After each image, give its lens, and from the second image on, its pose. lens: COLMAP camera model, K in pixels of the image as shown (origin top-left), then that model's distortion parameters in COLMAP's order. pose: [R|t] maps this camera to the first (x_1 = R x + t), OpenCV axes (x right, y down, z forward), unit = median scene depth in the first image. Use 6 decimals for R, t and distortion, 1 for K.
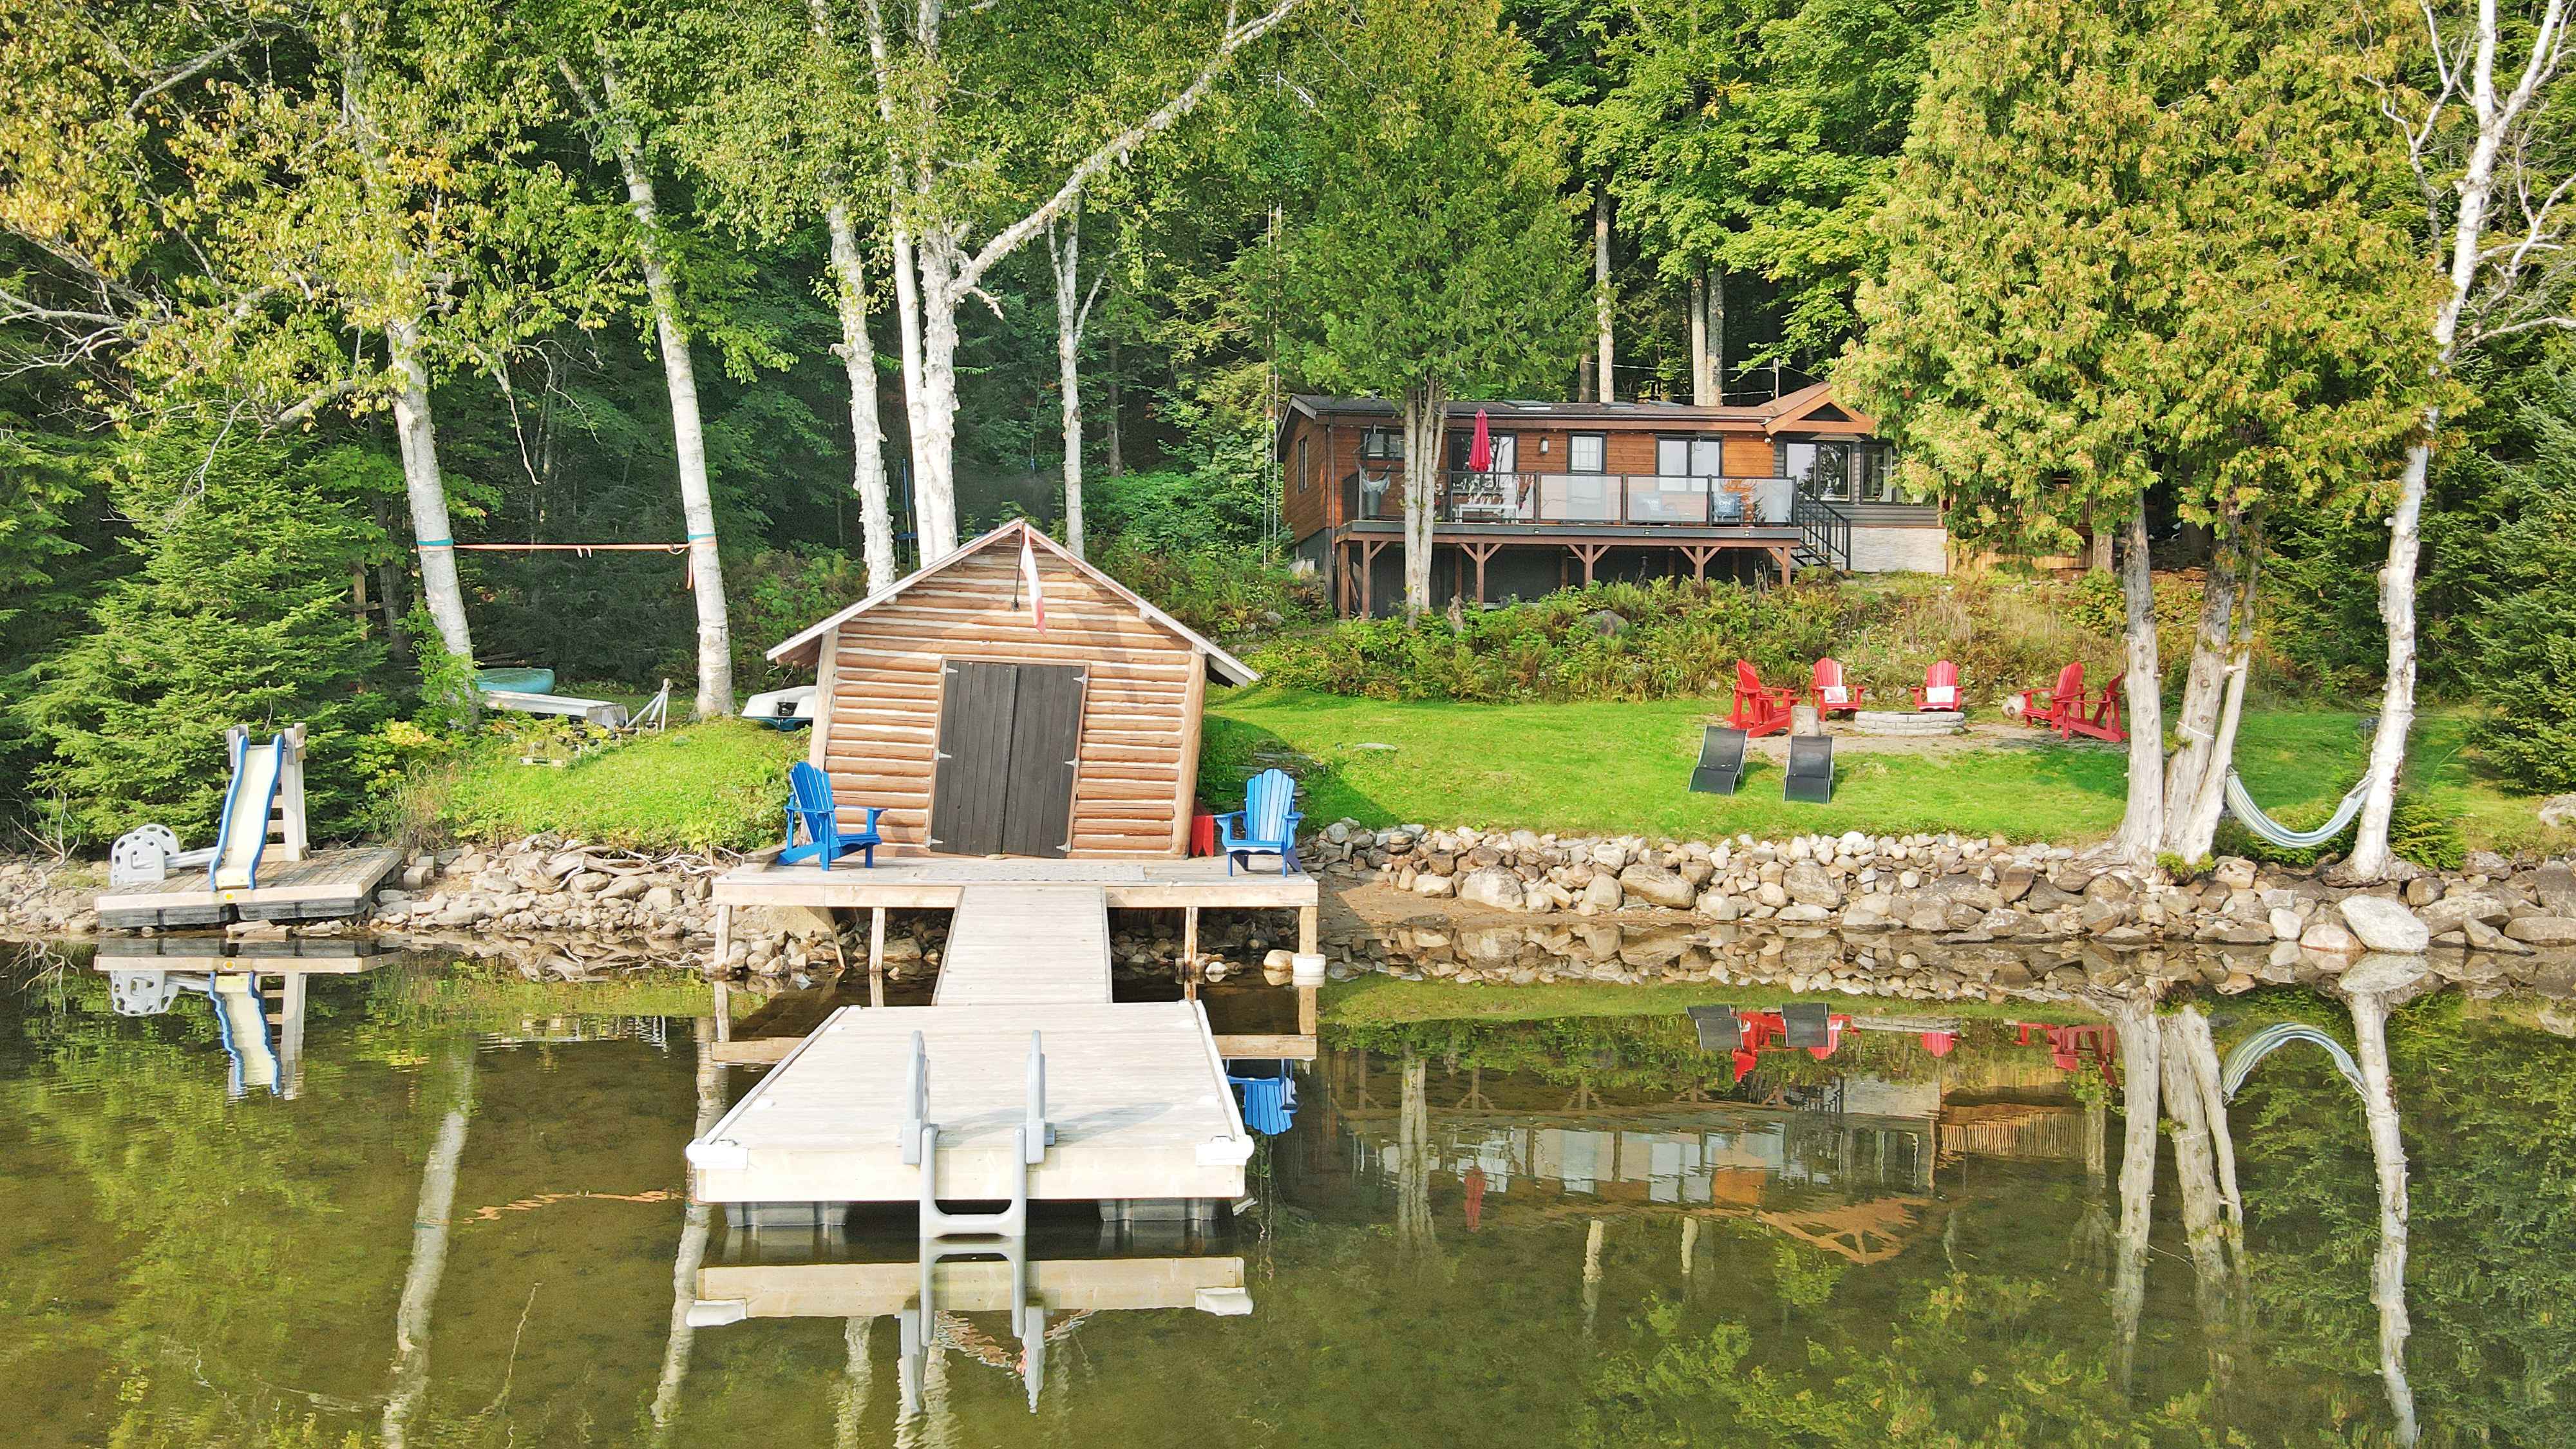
lens RADIAL K [[1911.5, 0, 1274.5], [0, 1911.5, 725.5], [0, 0, 1]] dist [-0.004323, 0.034579]
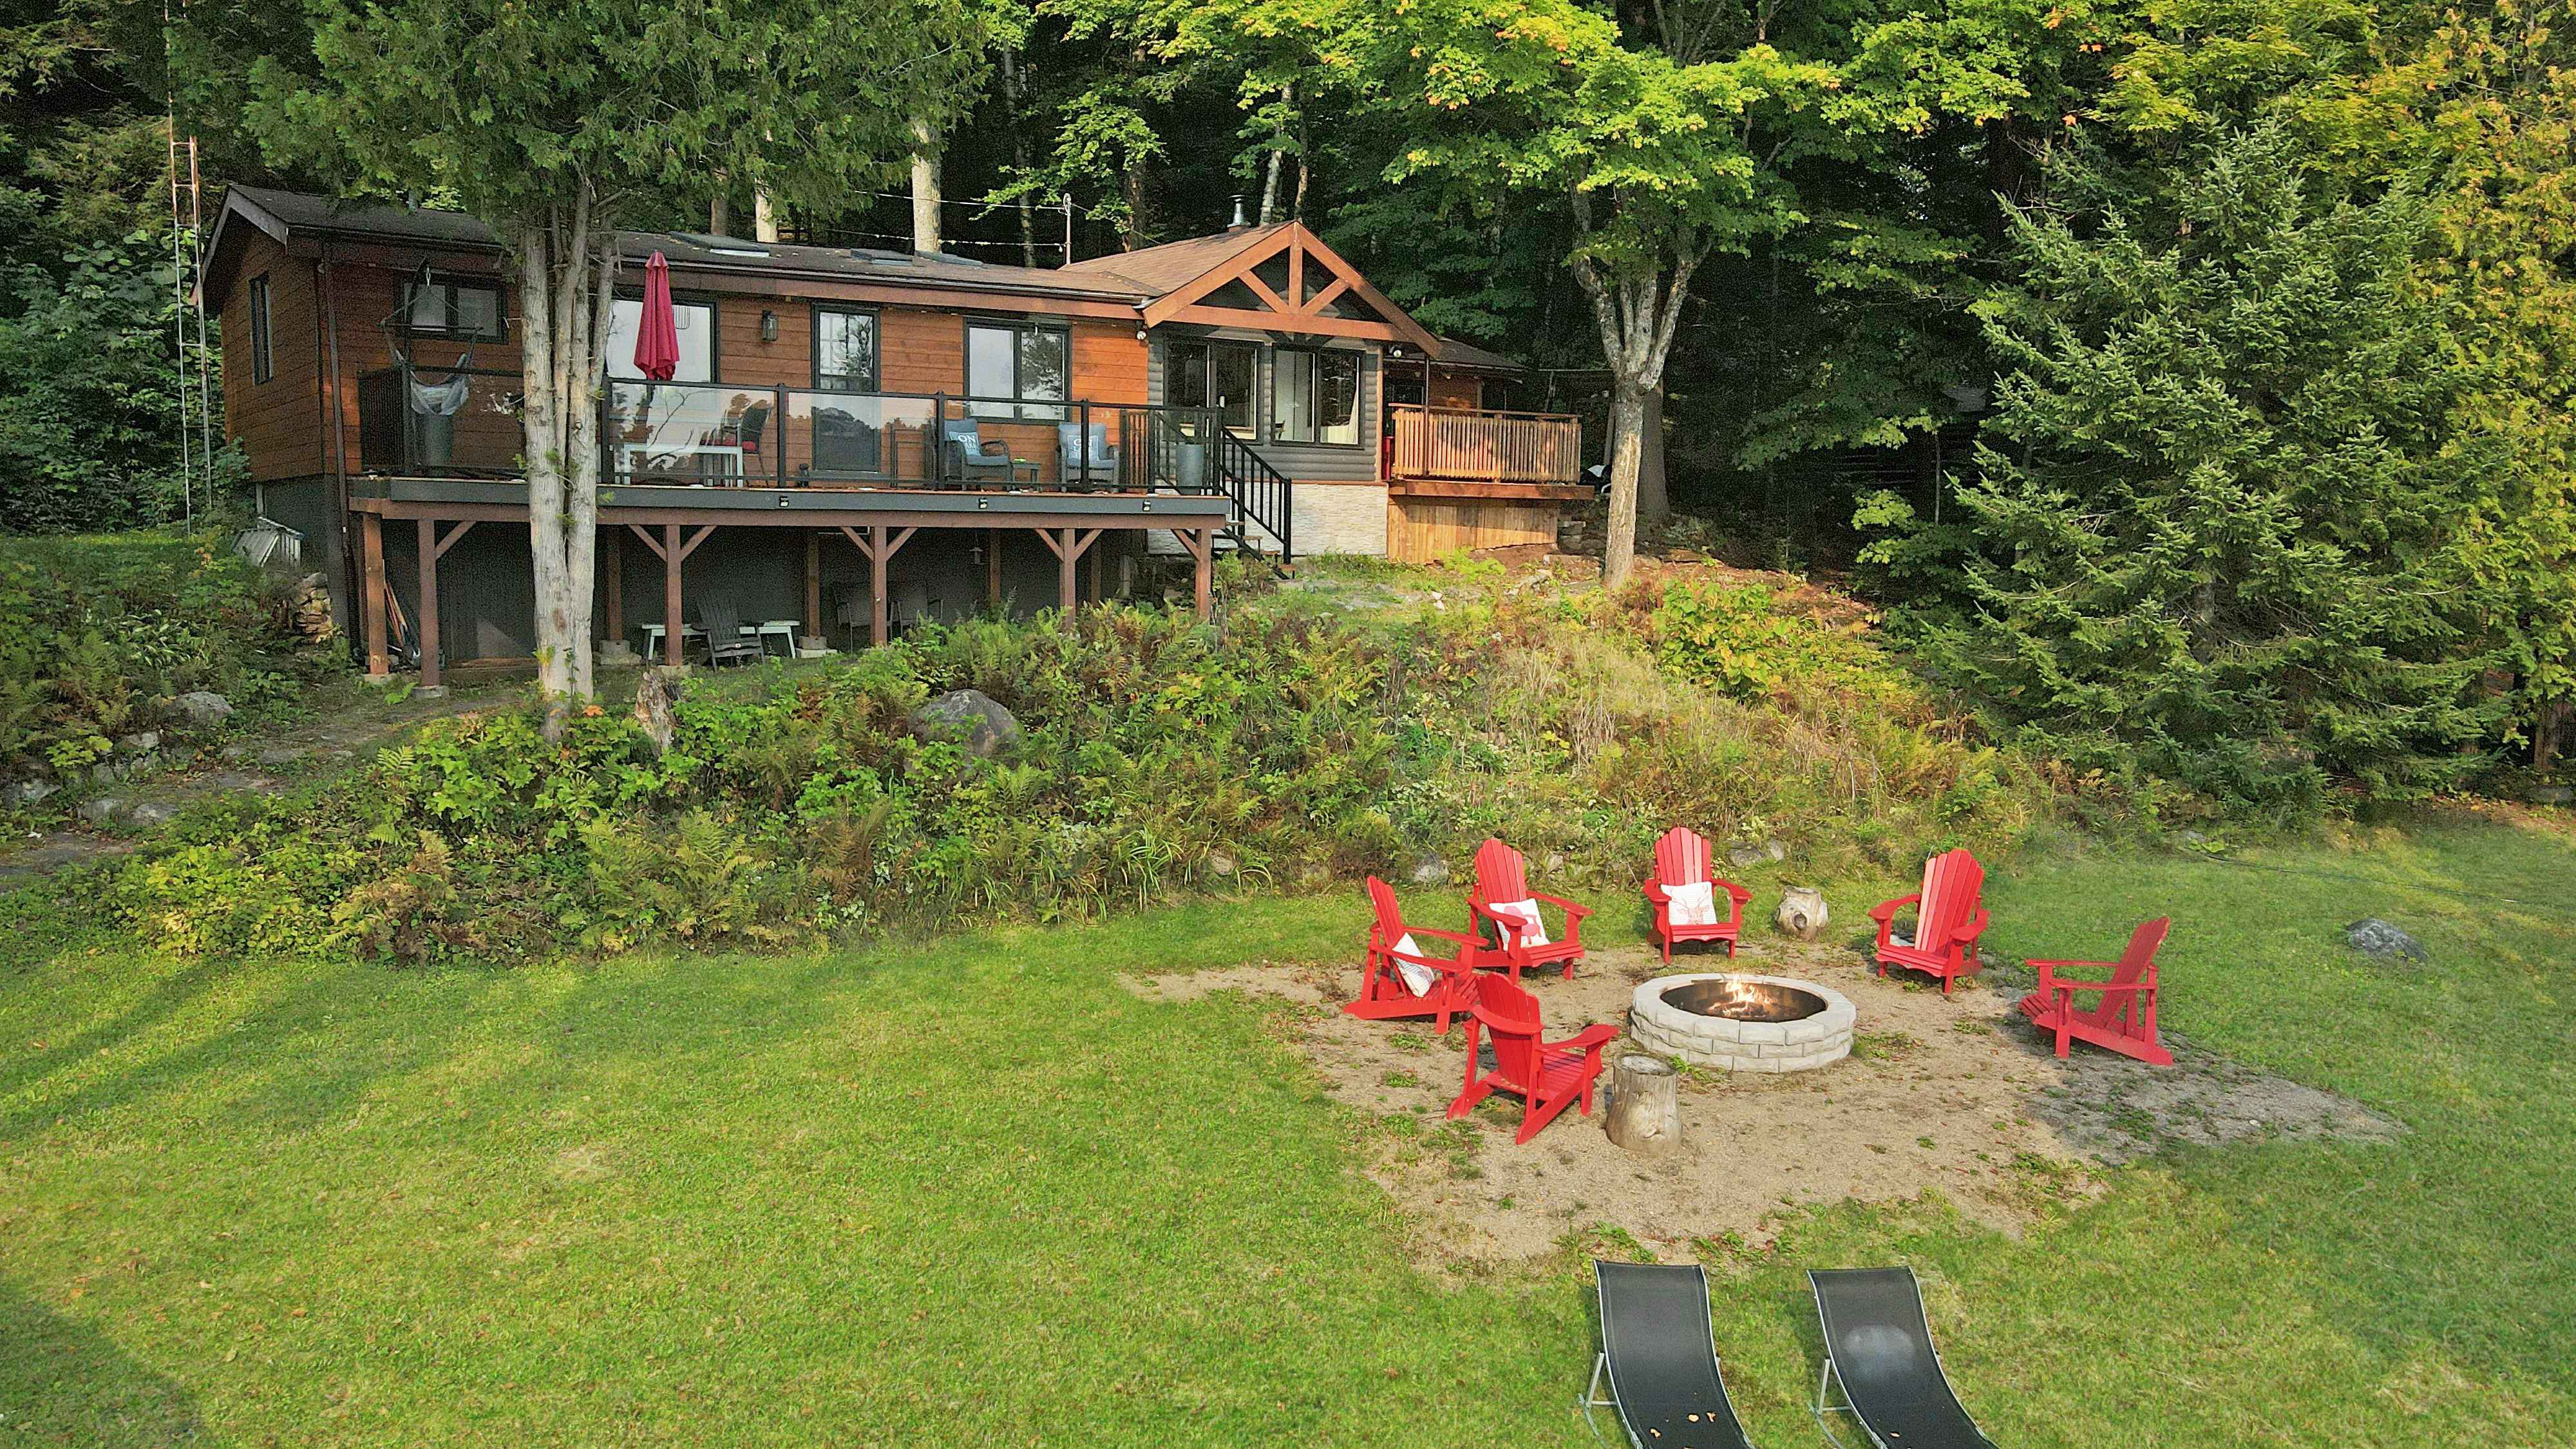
lens RADIAL K [[1911.5, 0, 1265.6], [0, 1911.5, 735.3], [0, 0, 1]] dist [-0.004323, 0.034579]
pose [[0.882153, -0.046989, 0.468613, 0.013060], [0.003631, 0.995659, 0.093002, -0.149282], [-0.470949, -0.080340, 0.878494, 0.832560]]
